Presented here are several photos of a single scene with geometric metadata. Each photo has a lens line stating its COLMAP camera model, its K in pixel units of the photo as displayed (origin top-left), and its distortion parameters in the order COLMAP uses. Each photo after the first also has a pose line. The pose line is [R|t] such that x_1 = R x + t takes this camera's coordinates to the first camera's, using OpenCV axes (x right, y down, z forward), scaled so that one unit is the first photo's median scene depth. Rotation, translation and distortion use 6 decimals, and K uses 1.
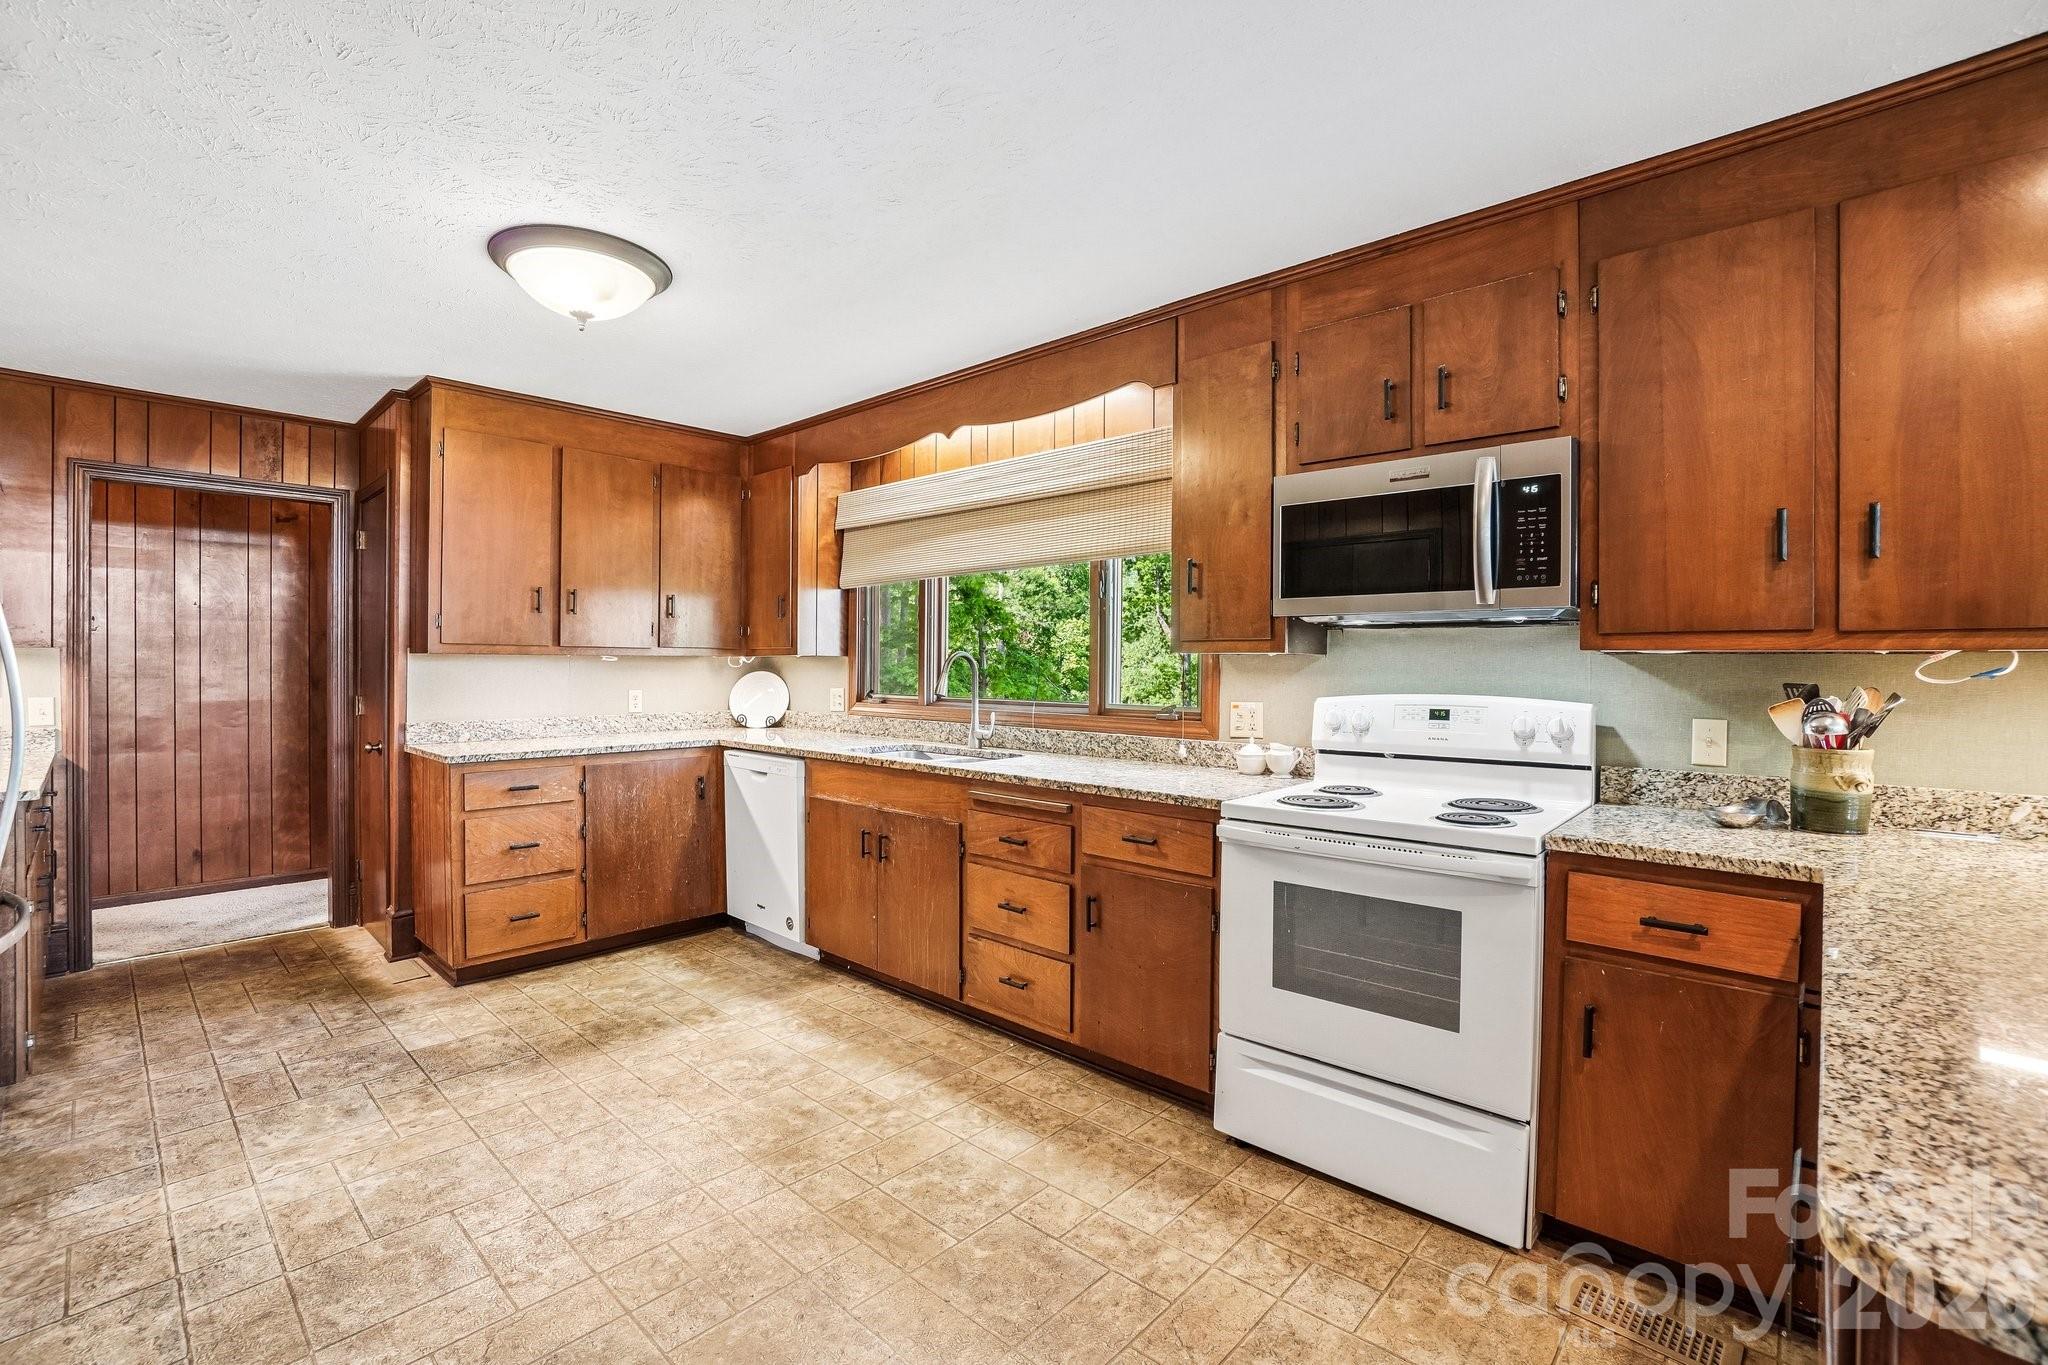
lens RADIAL K [[909.1, 0, 1016.1], [0, 909.1, 672.1], [0, 0, 1]] dist [-0.059396, 0.020629]
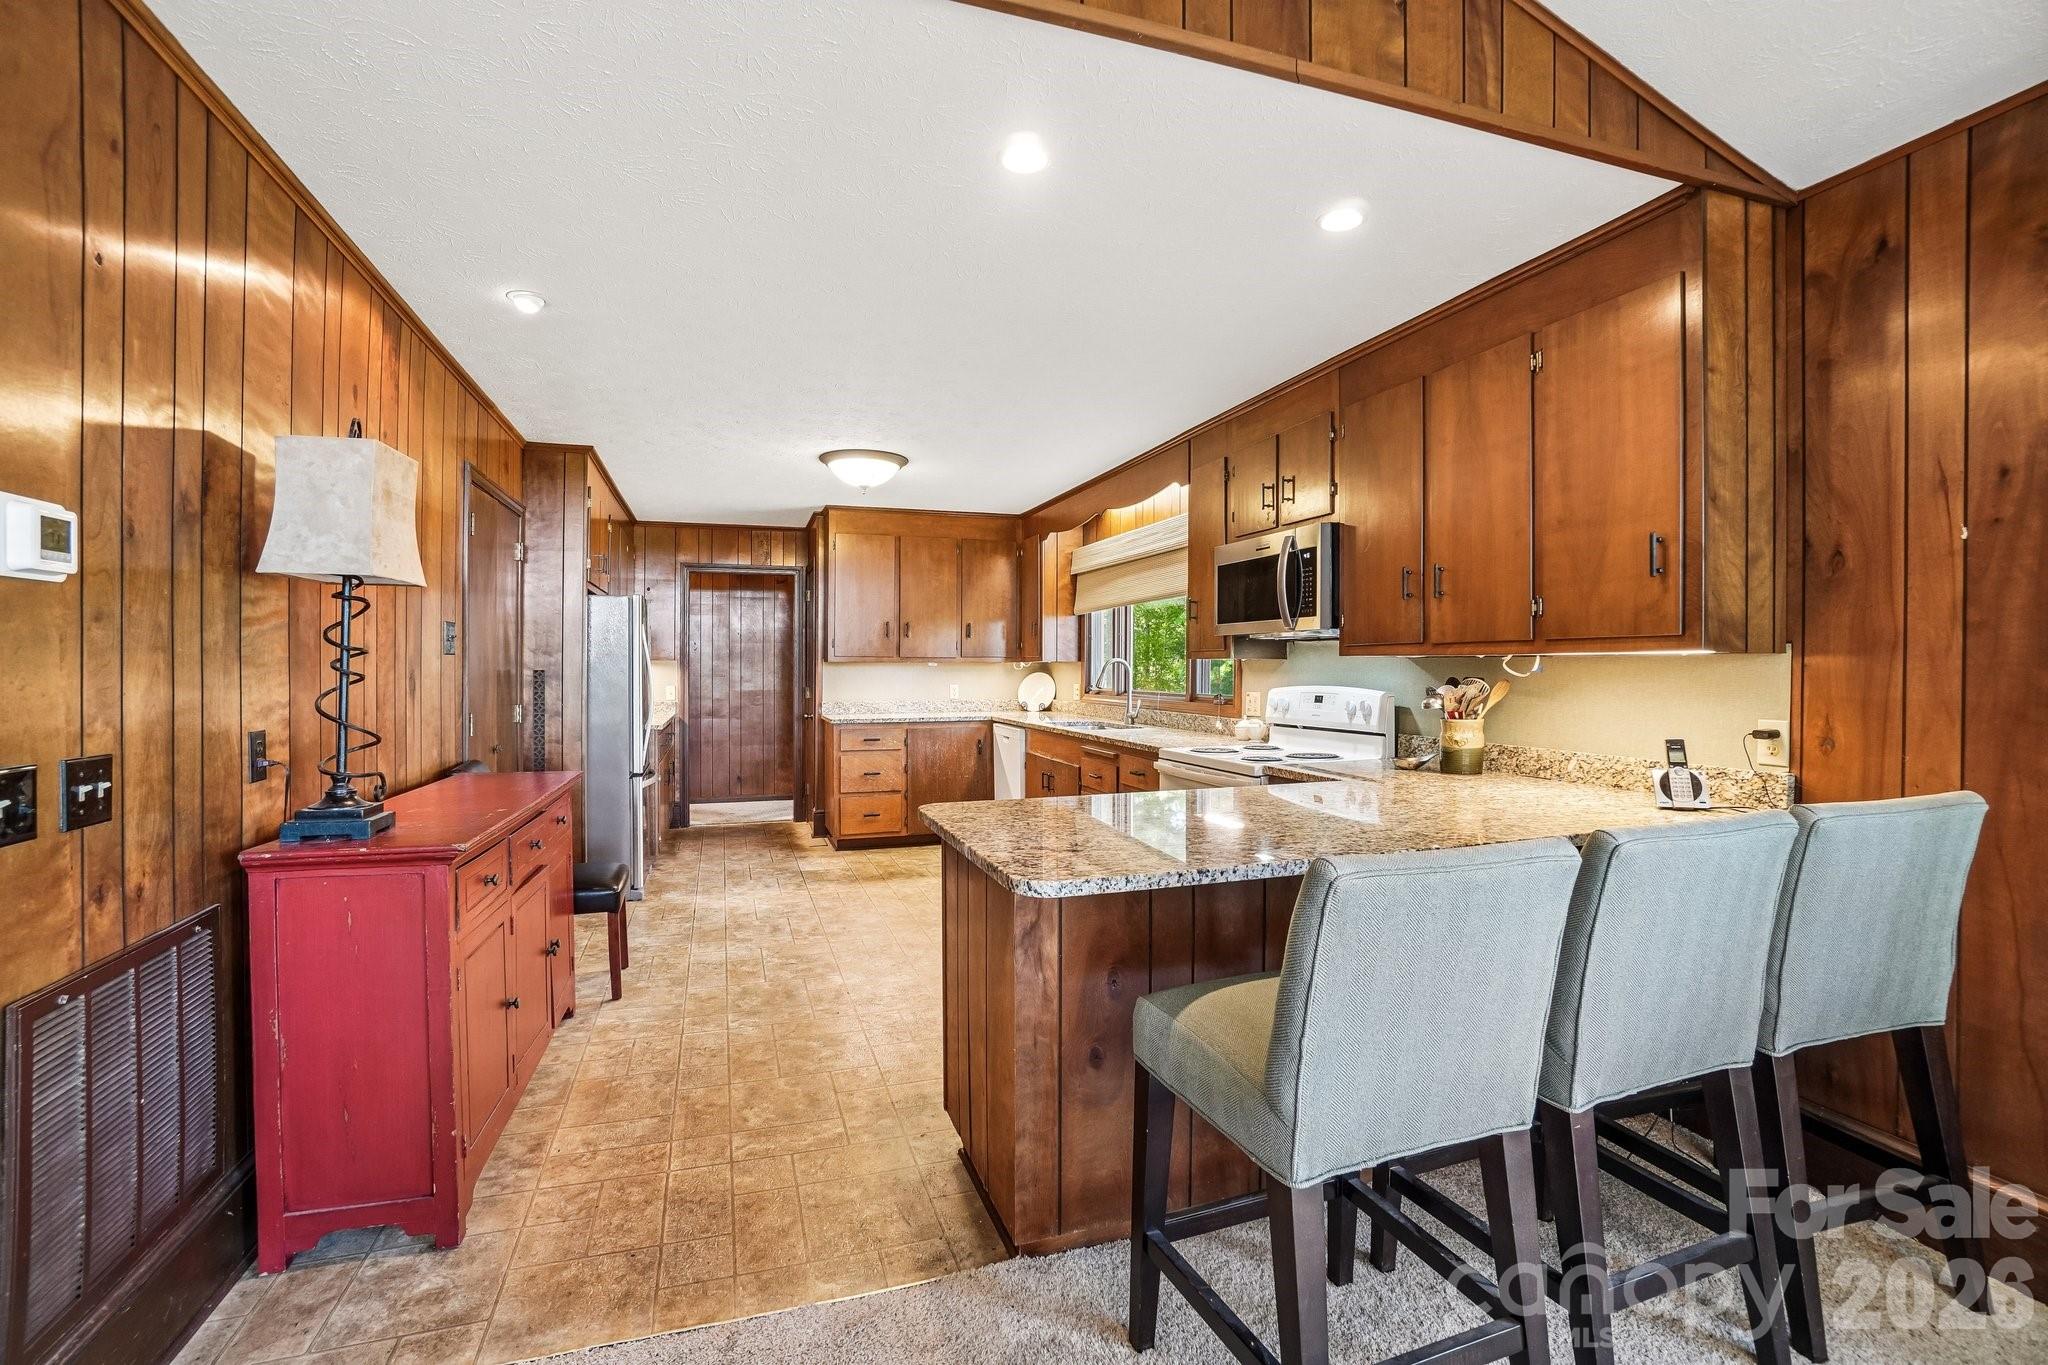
lens RADIAL K [[909.1, 0, 1016.7], [0, 909.1, 673.4], [0, 0, 1]] dist [-0.059396, 0.020629]
pose [[0.876276, -0.001152, -0.481808, 0.532805], [-0.000118, 0.999997, -0.002605, 0.005965], [0.481809, 0.002340, 0.876273, -0.394960]]
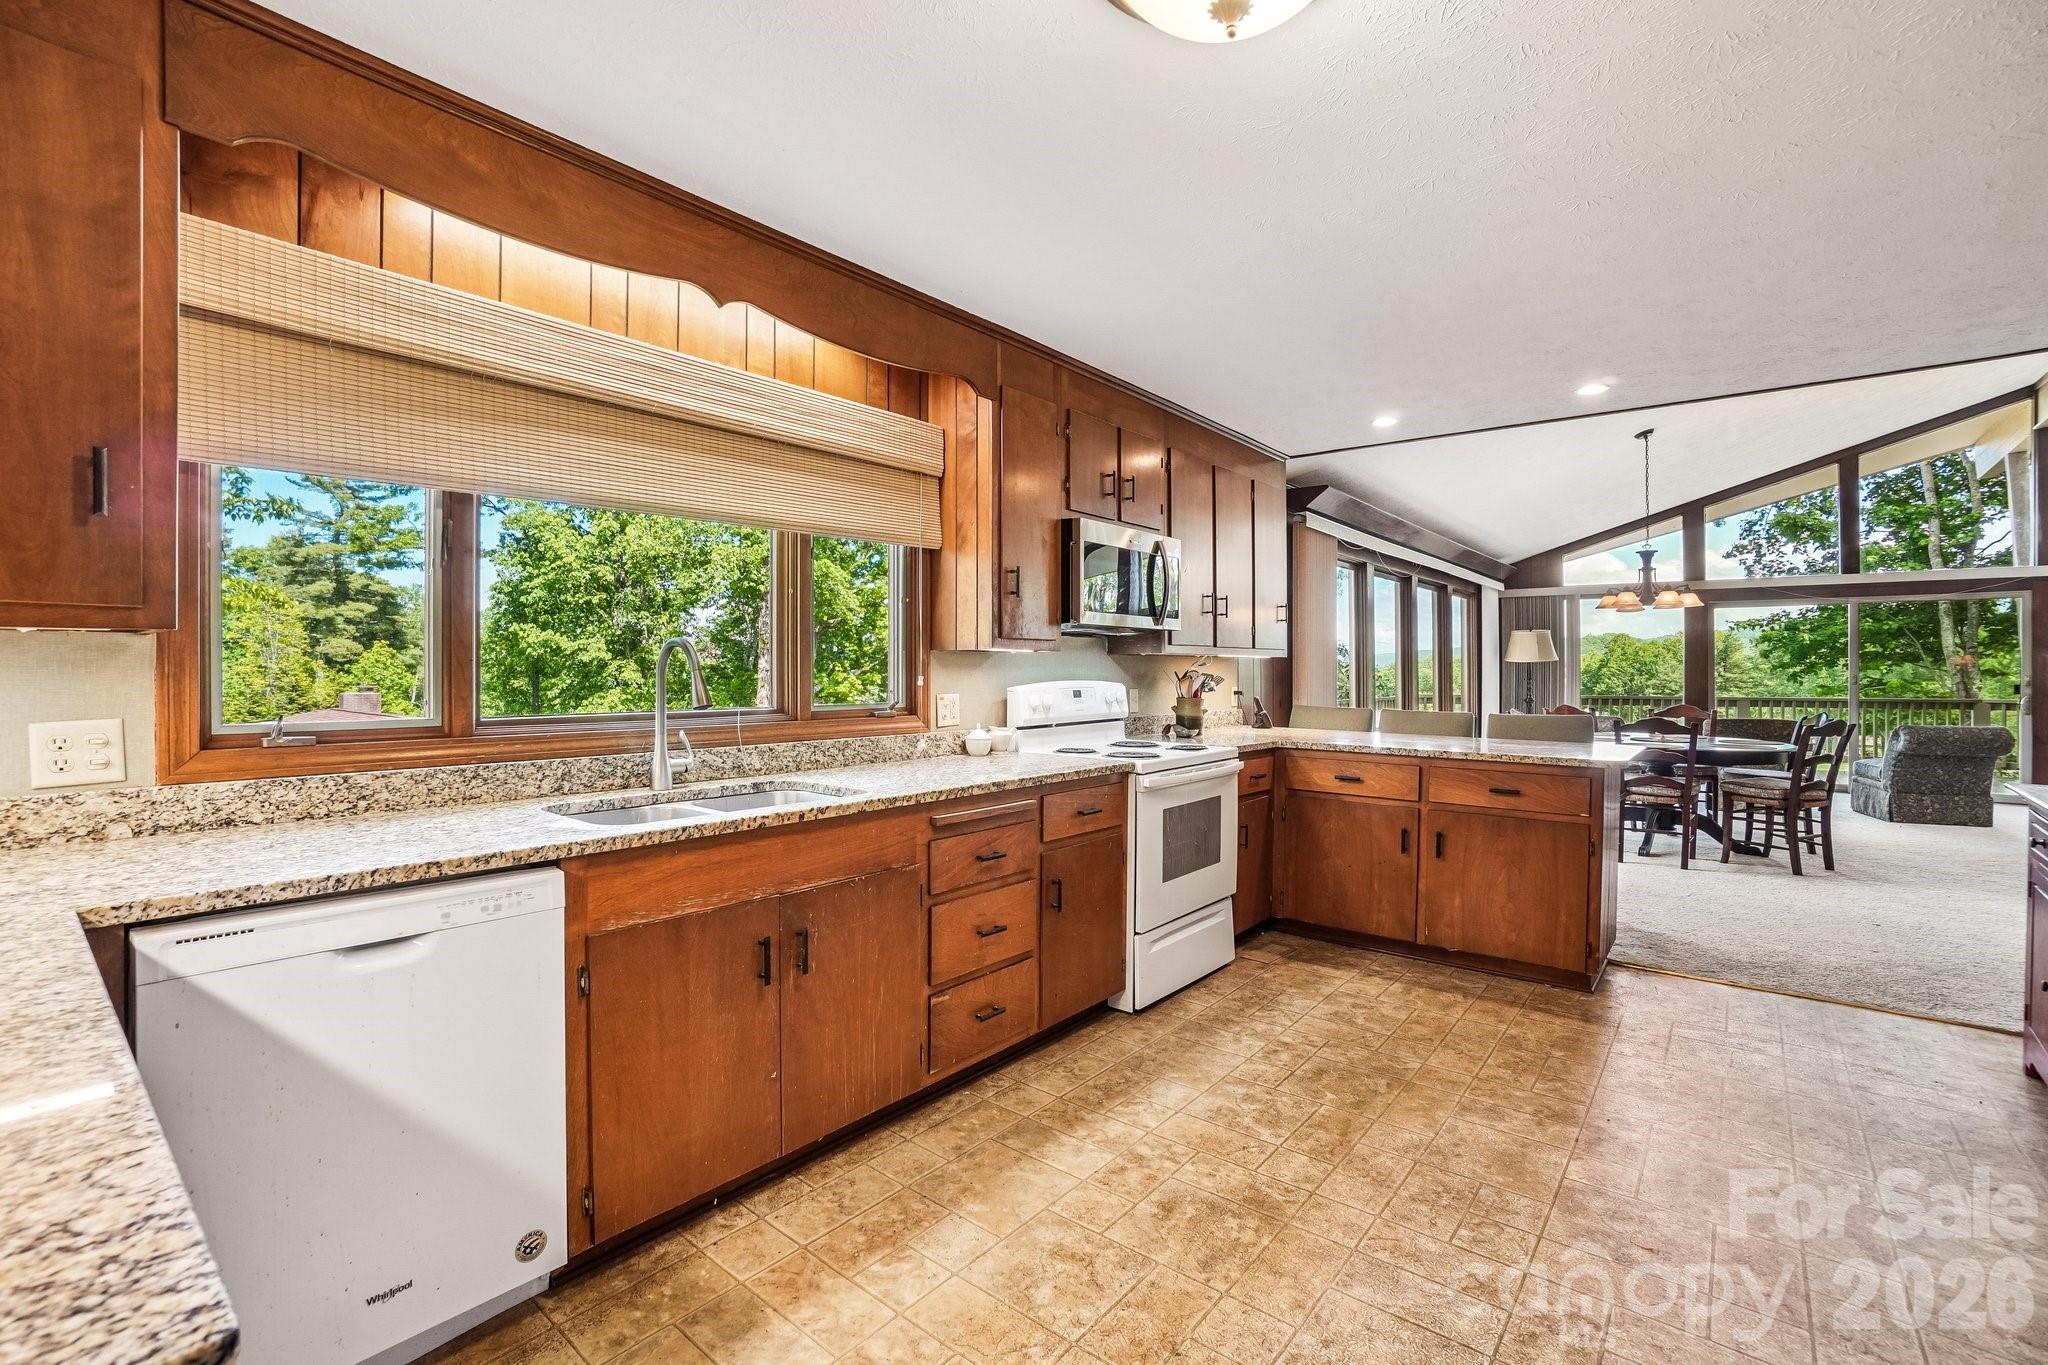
lens RADIAL K [[909.1, 0, 1016.6], [0, 909.1, 676.8], [0, 0, 1]] dist [-0.059396, 0.020629]
pose [[-0.060287, -0.015517, 0.998060, -0.716861], [0.004578, 0.999864, 0.015822, -0.004200], [-0.998171, 0.005523, -0.060208, 0.821663]]
